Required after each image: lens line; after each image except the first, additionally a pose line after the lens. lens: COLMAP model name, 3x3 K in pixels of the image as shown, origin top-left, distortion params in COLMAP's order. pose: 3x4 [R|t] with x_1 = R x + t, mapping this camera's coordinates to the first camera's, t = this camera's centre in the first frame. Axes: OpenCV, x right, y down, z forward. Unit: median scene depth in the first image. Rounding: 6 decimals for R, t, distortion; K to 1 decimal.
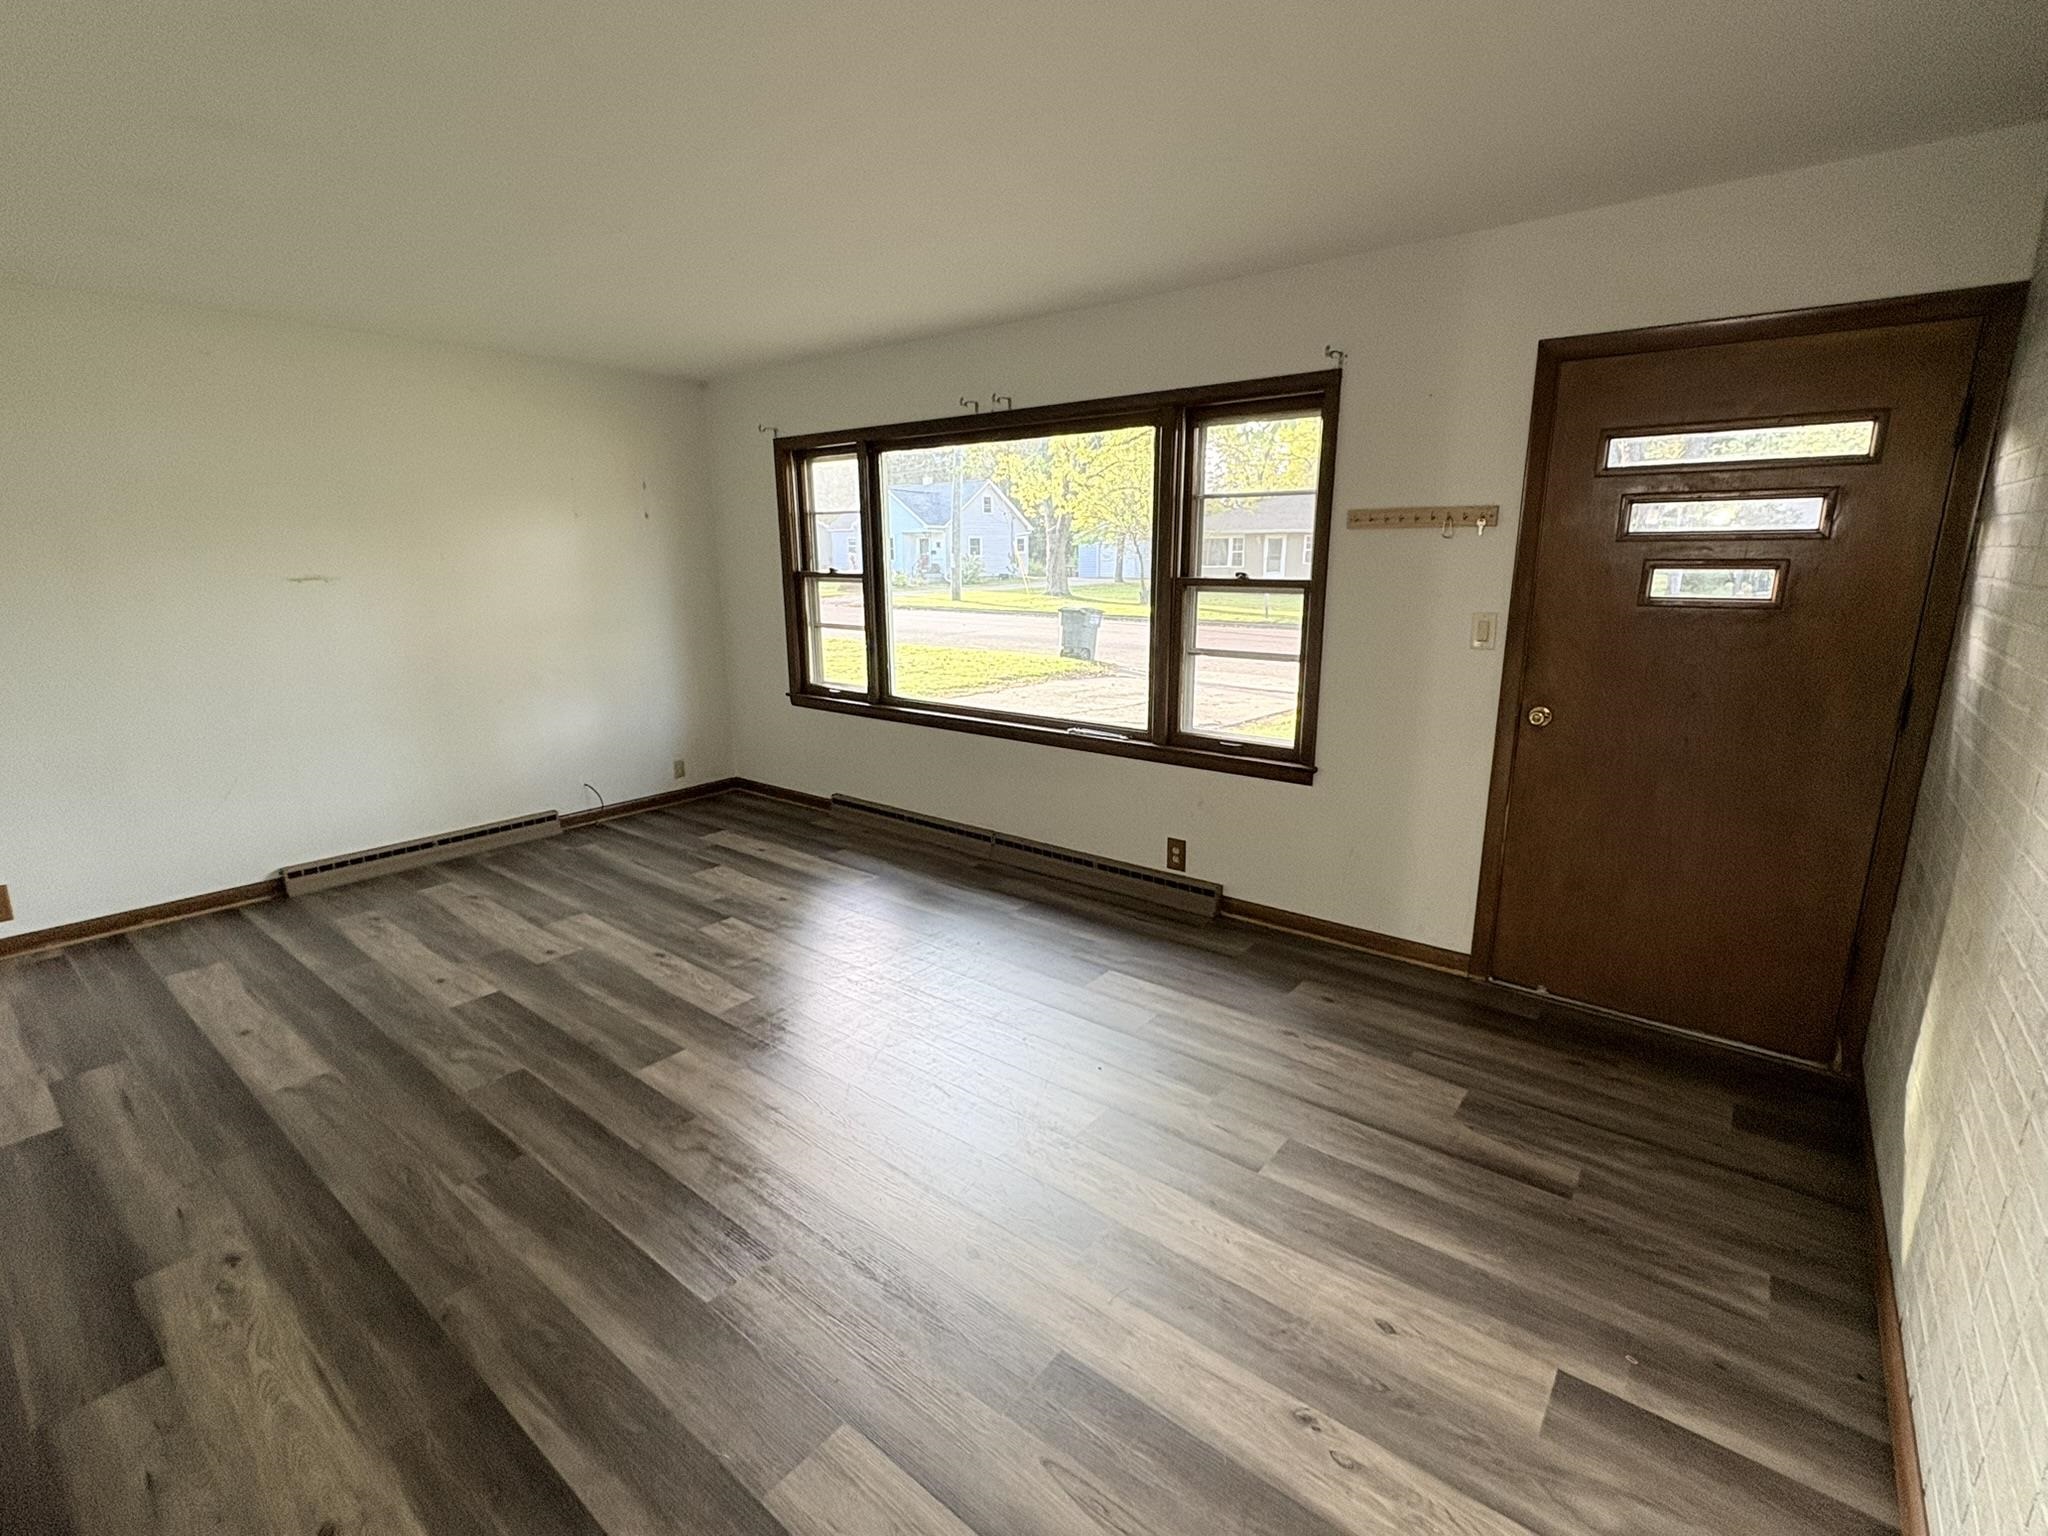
lens RADIAL K [[941.1, 0, 1021.0], [0, 941.1, 770.0], [0, 0, 1]] dist [0.001091, -0.000285]
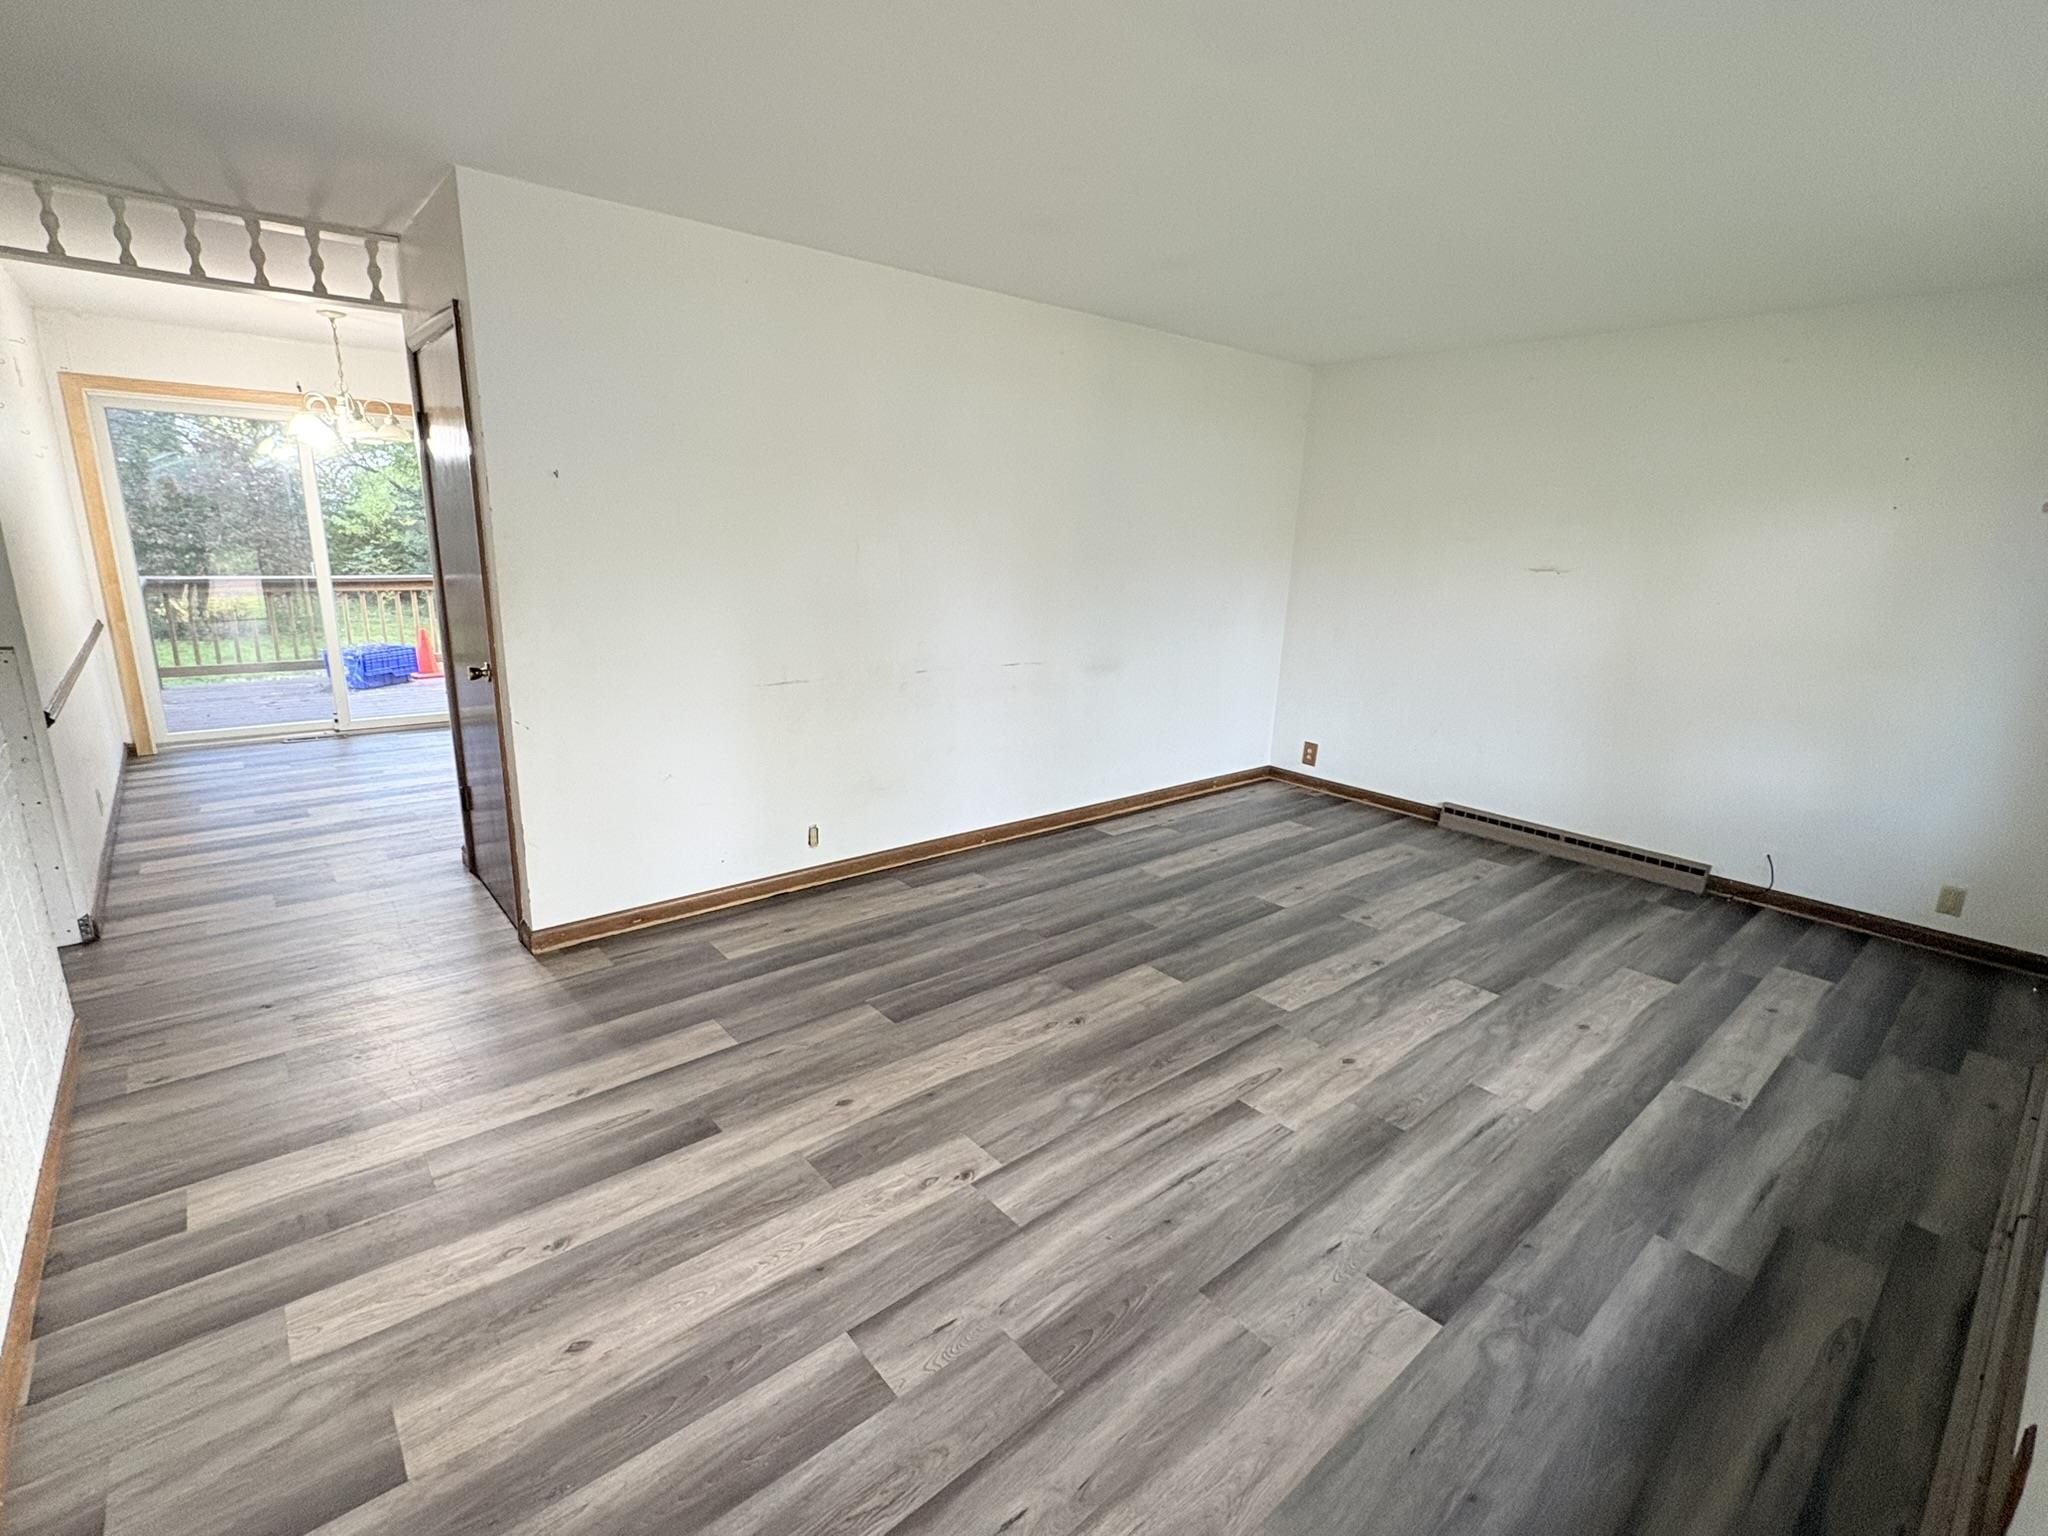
lens RADIAL K [[941.1, 0, 1022.2], [0, 941.1, 769.5], [0, 0, 1]] dist [0.001091, -0.000285]
pose [[-0.188515, 0.242710, -0.951606, 0.517588], [-0.257045, 0.923006, 0.286336, -0.157203], [0.947834, 0.298584, -0.111613, 0.661181]]
